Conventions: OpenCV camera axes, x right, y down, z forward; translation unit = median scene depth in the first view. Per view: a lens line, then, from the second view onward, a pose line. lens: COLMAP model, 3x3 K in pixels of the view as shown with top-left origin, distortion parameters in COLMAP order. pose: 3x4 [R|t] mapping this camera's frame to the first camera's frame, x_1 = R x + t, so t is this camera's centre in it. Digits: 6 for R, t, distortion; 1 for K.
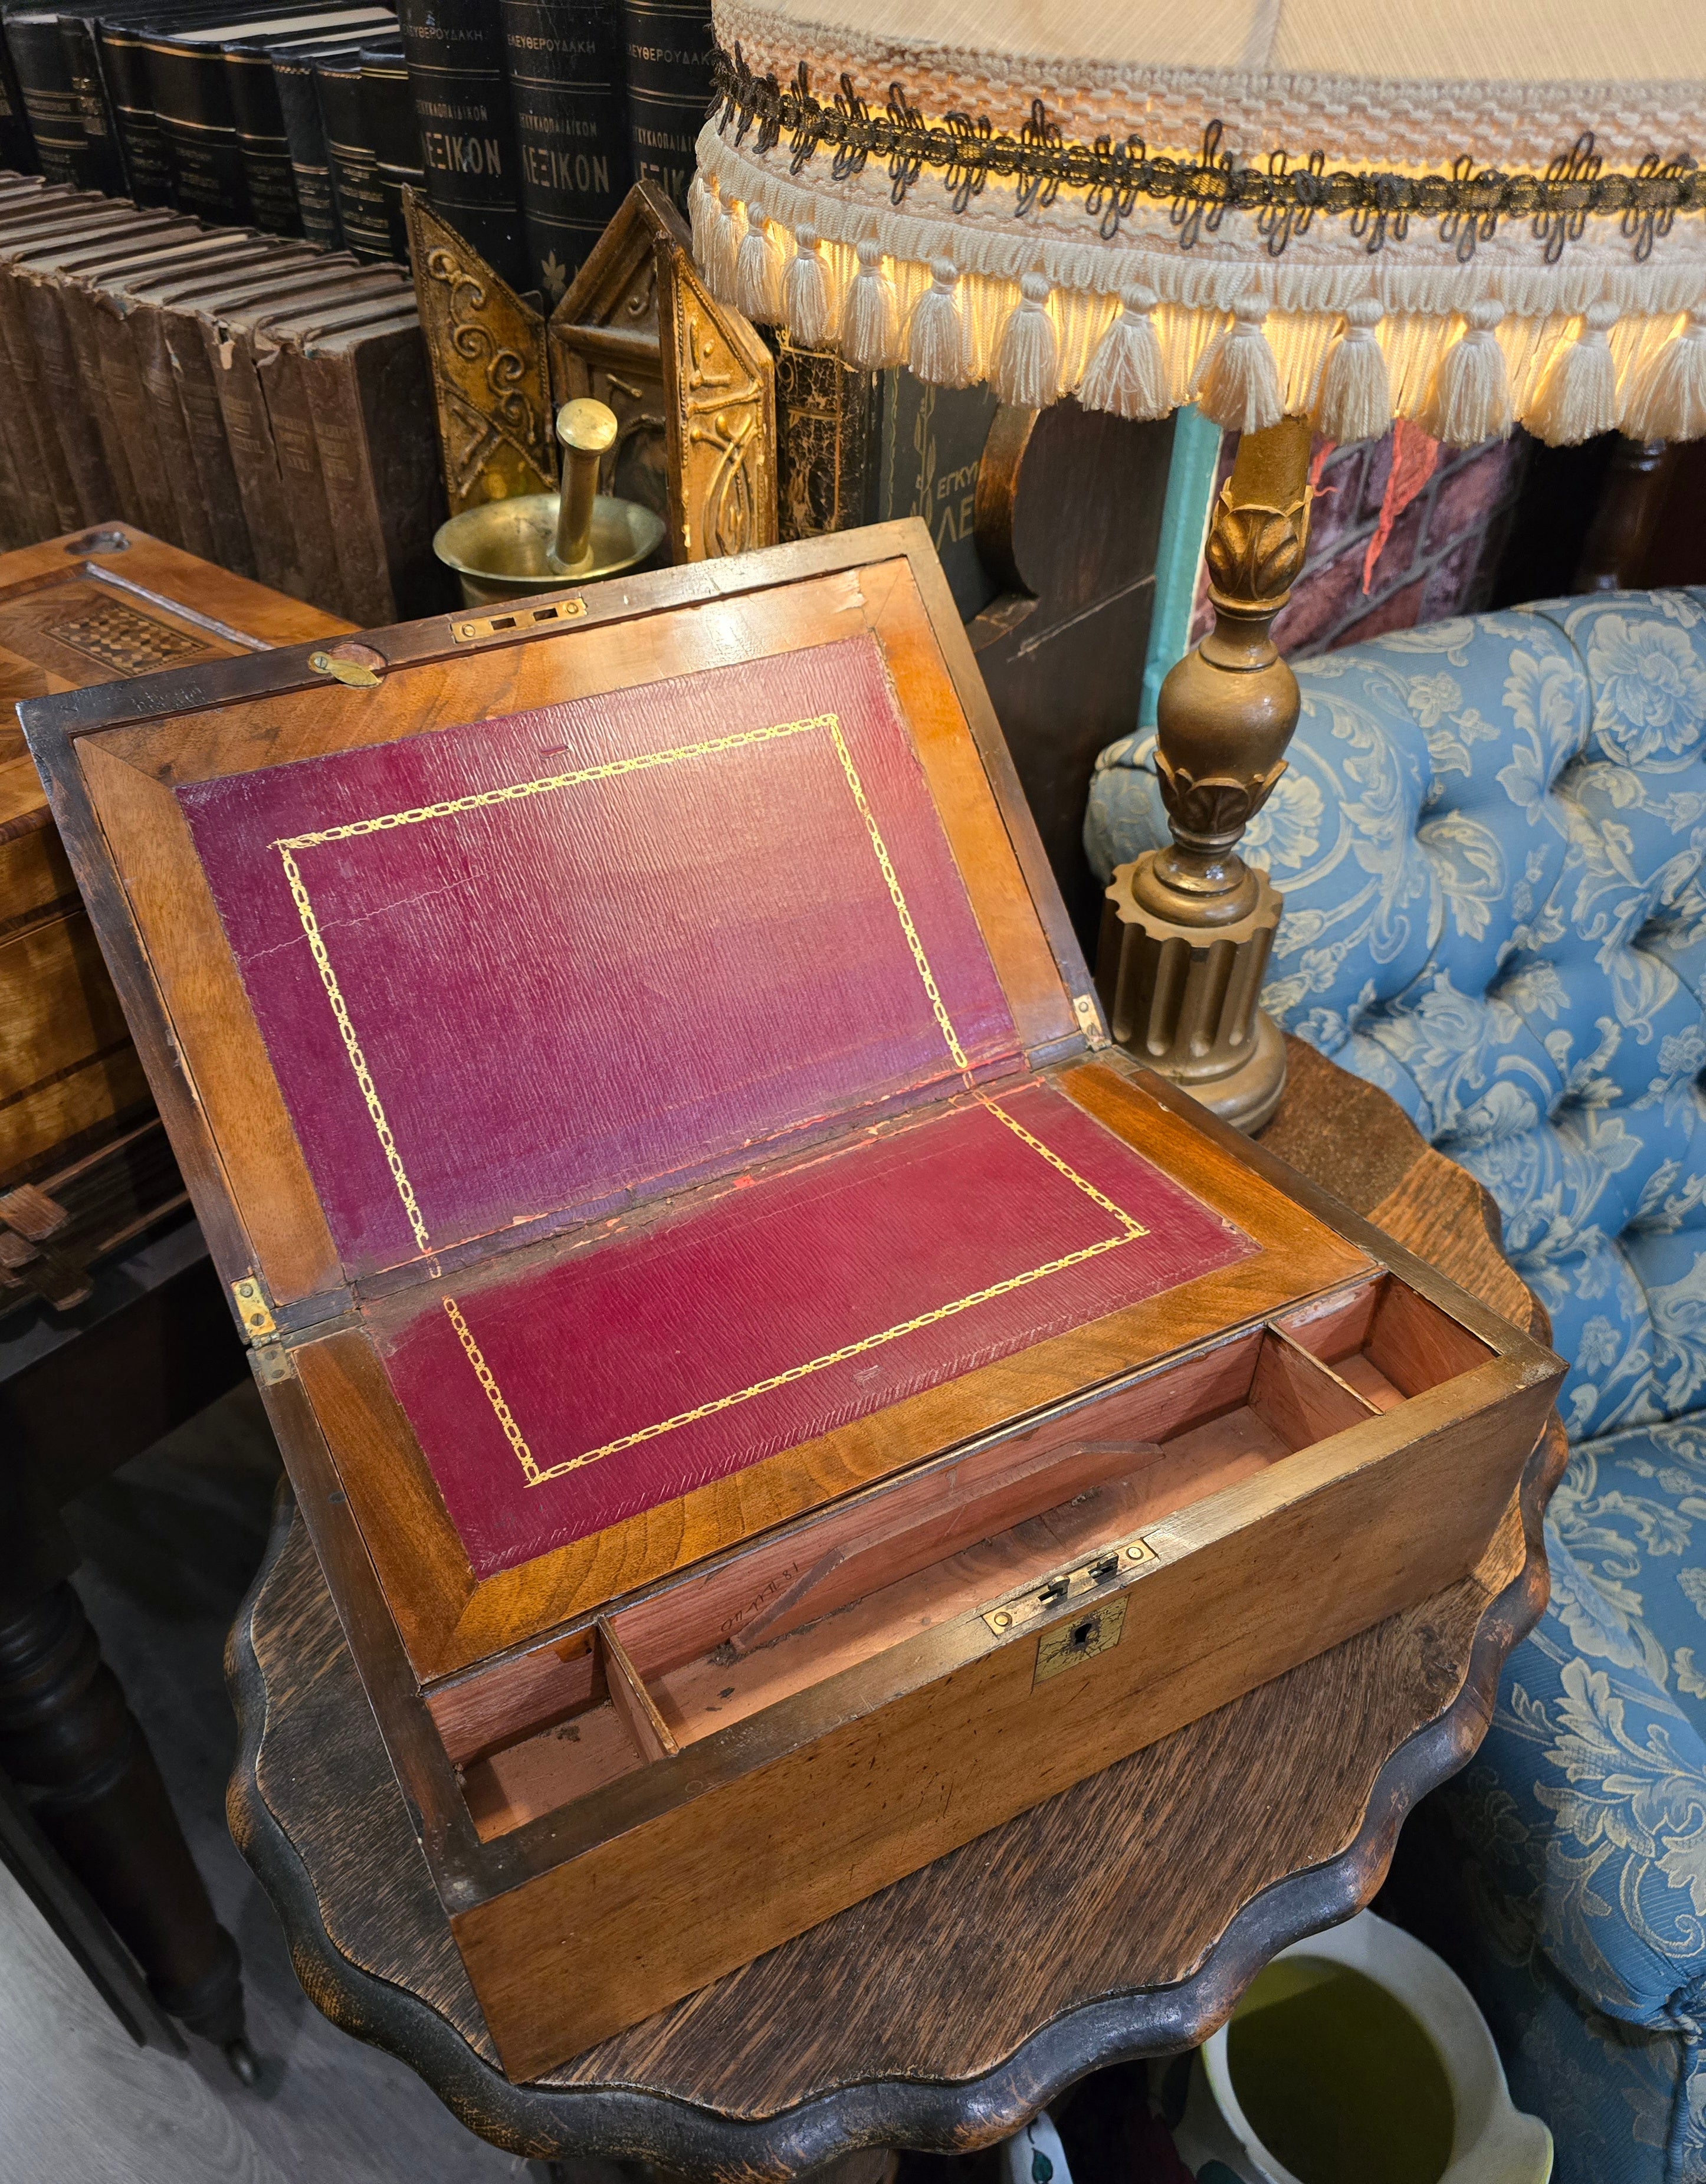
lens RADIAL K [[1607.0, 0, 800.4], [0, 1607.0, 1170.7], [0, 0, 1]] dist [0.027222, -0.033305]
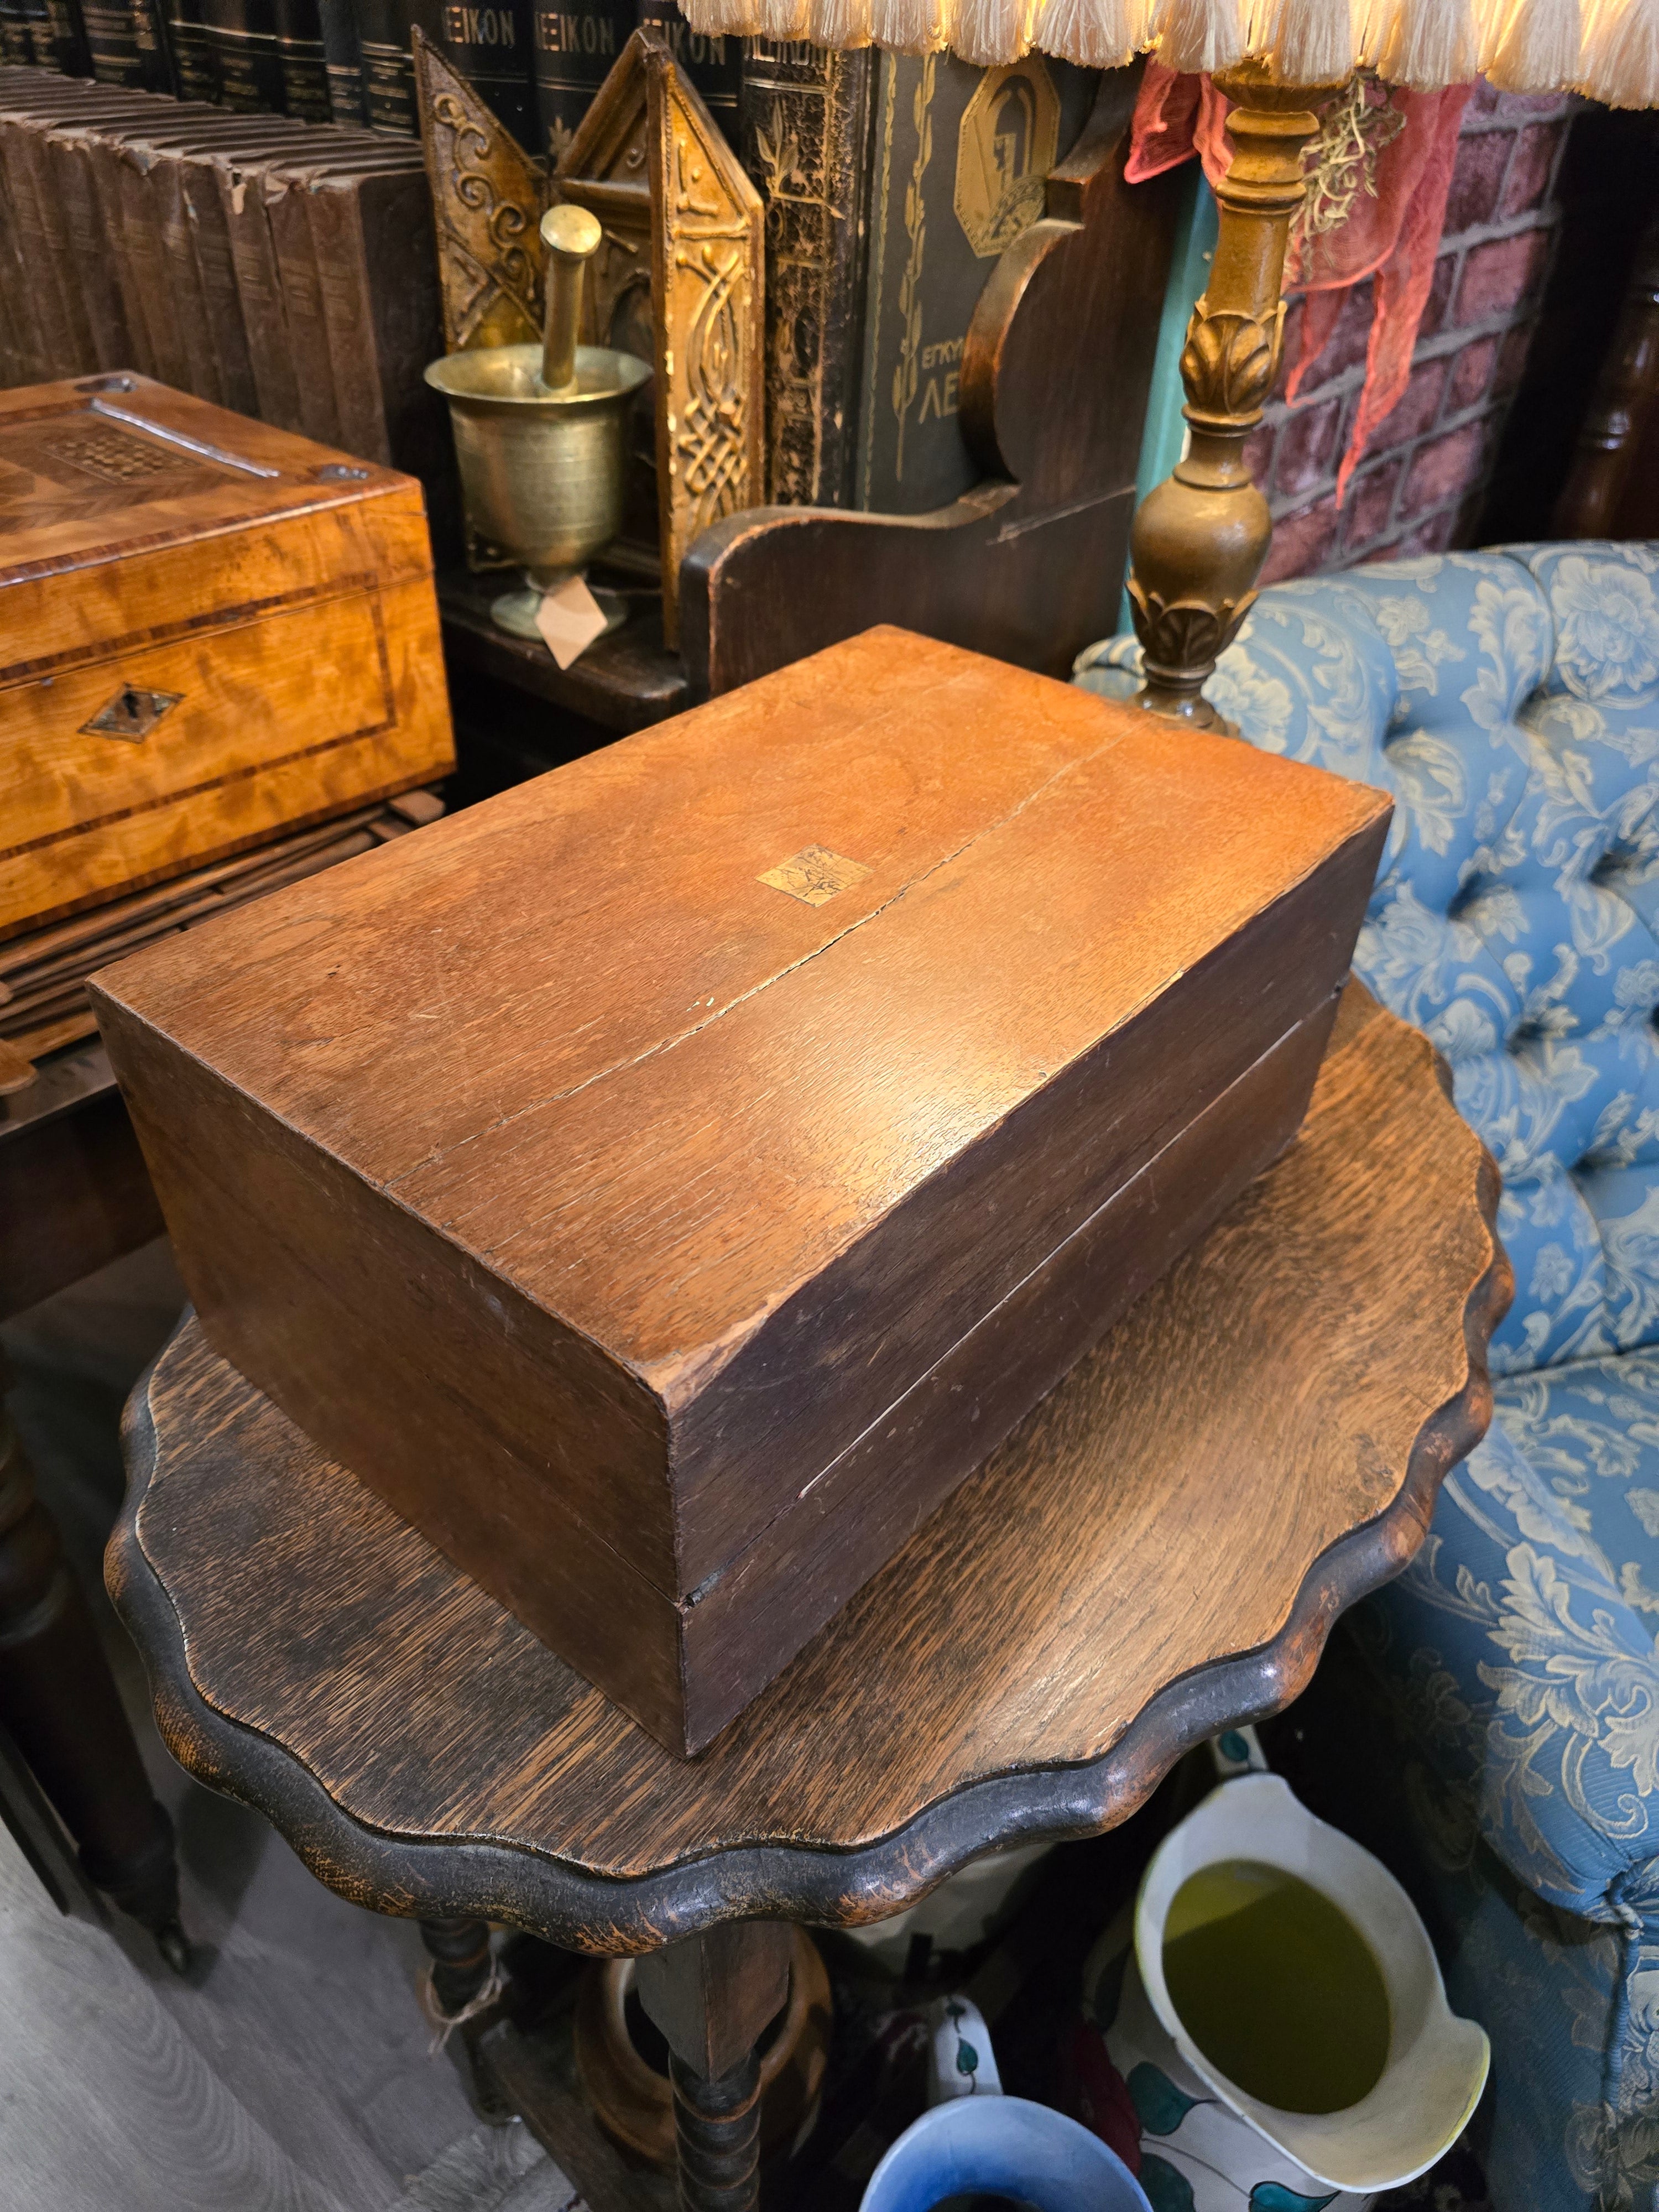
lens RADIAL K [[1515.0, 0, 820.0], [0, 1515.0, 1110.8], [0, 0, 1]] dist [0.018269, -0.025109]
pose [[0.999089, 0.042503, 0.003804, 0.038507], [-0.042231, 0.997598, -0.054914, 0.118351], [-0.006129, 0.054704, 0.998484, 0.063083]]
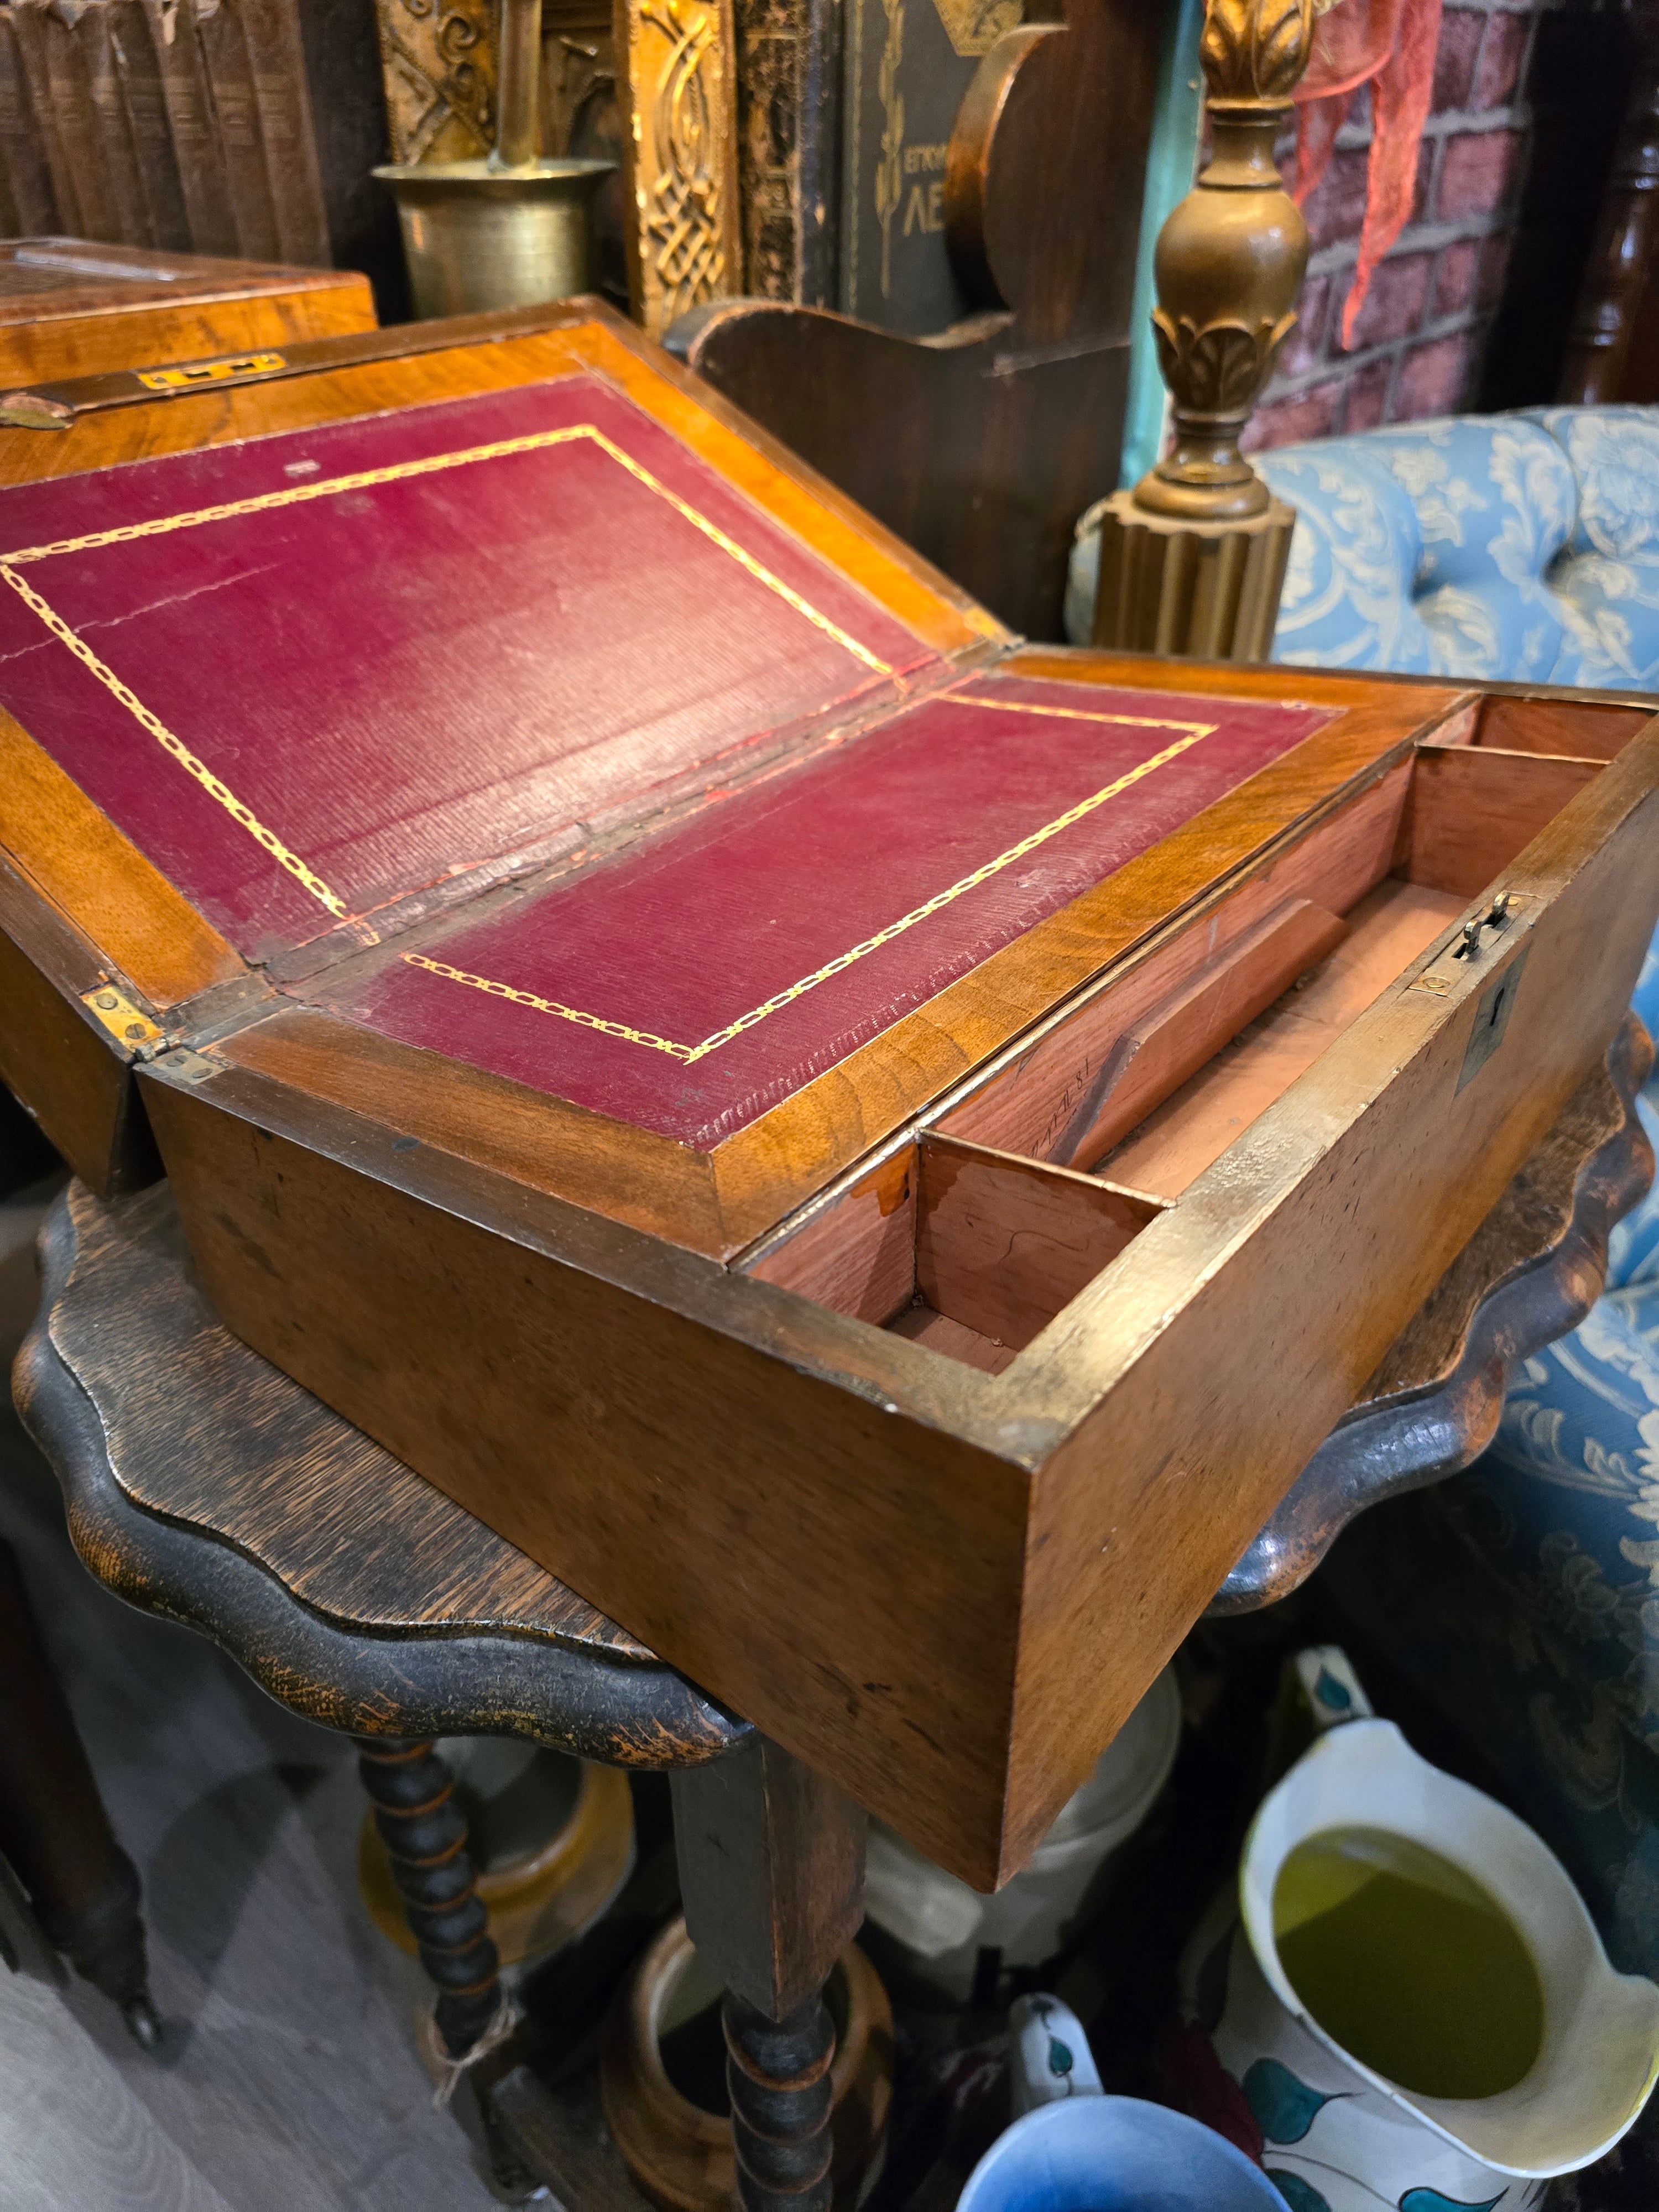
lens RADIAL K [[1528.0, 0, 816.7], [0, 1528.0, 1108.0], [0, 0, 1]] dist [0.007628, -0.020332]
pose [[0.999905, -0.005680, 0.012533, 0.018645], [0.007227, 0.991866, -0.127078, 0.267005], [-0.011710, 0.127156, 0.991814, 0.180065]]
